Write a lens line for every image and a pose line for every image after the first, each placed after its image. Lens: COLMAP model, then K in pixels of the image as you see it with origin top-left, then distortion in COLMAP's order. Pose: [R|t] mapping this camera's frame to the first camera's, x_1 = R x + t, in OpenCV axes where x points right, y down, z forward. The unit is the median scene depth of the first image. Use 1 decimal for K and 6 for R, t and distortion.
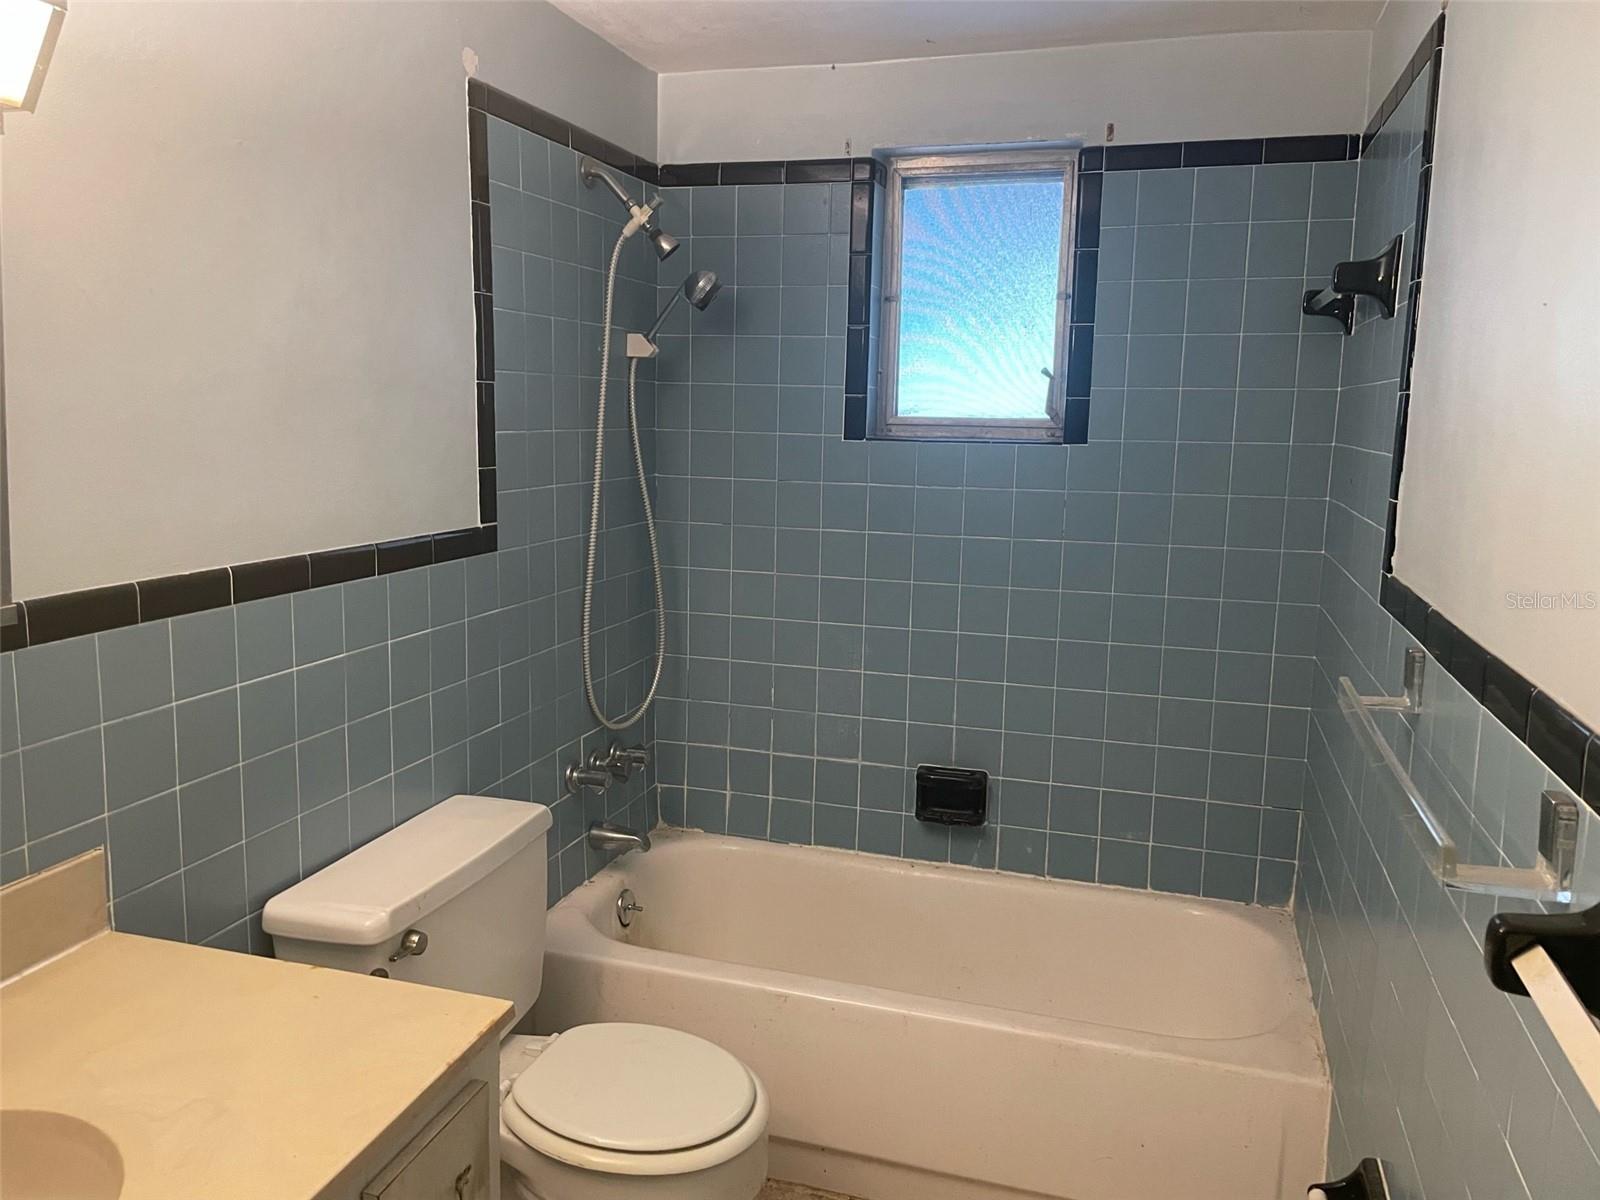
lens RADIAL K [[1201.9, 0, 764.8], [0, 1201.9, 594.1], [0, 0, 1]] dist [0.078276, -0.103671]
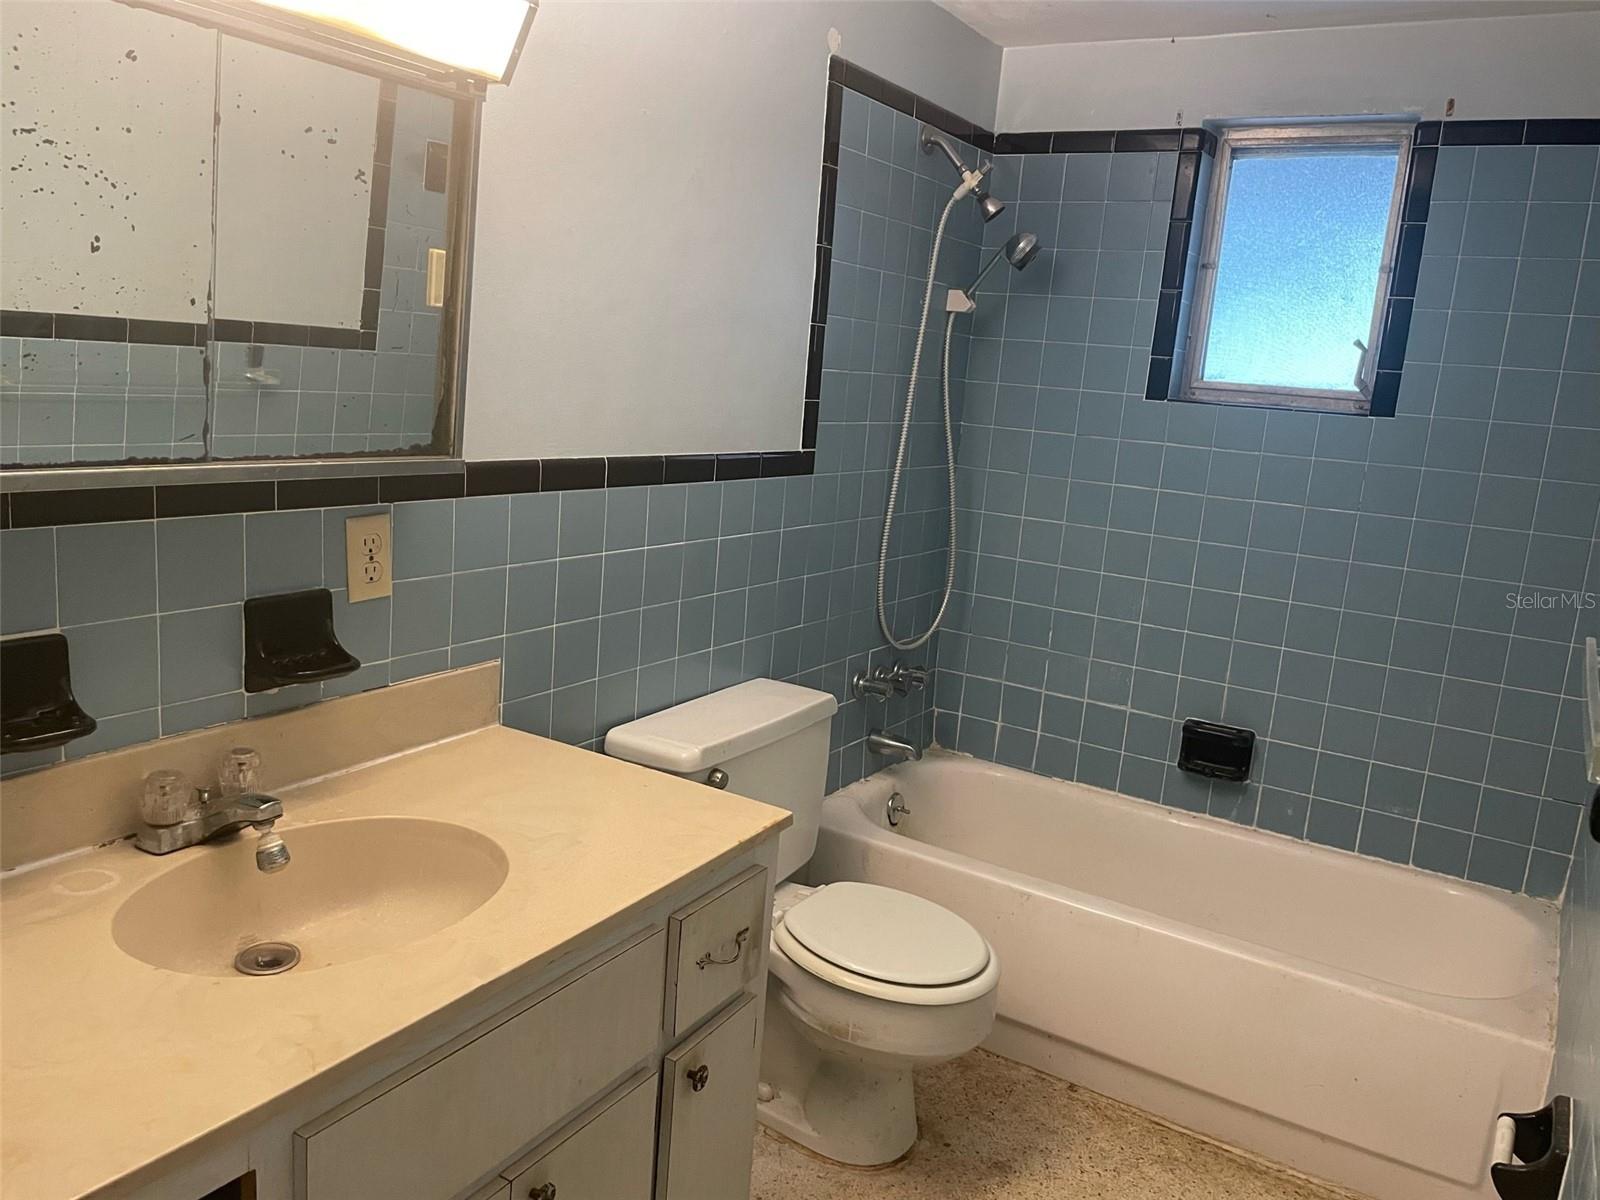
lens RADIAL K [[1201.9, 0, 793.8], [0, 1201.9, 609.0], [0, 0, 1]] dist [0.078276, -0.103671]
pose [[0.968937, 0.103281, -0.224709, 0.027783], [-0.095839, 0.994432, 0.043807, 0.039580], [0.227983, -0.020910, 0.973441, -0.110325]]
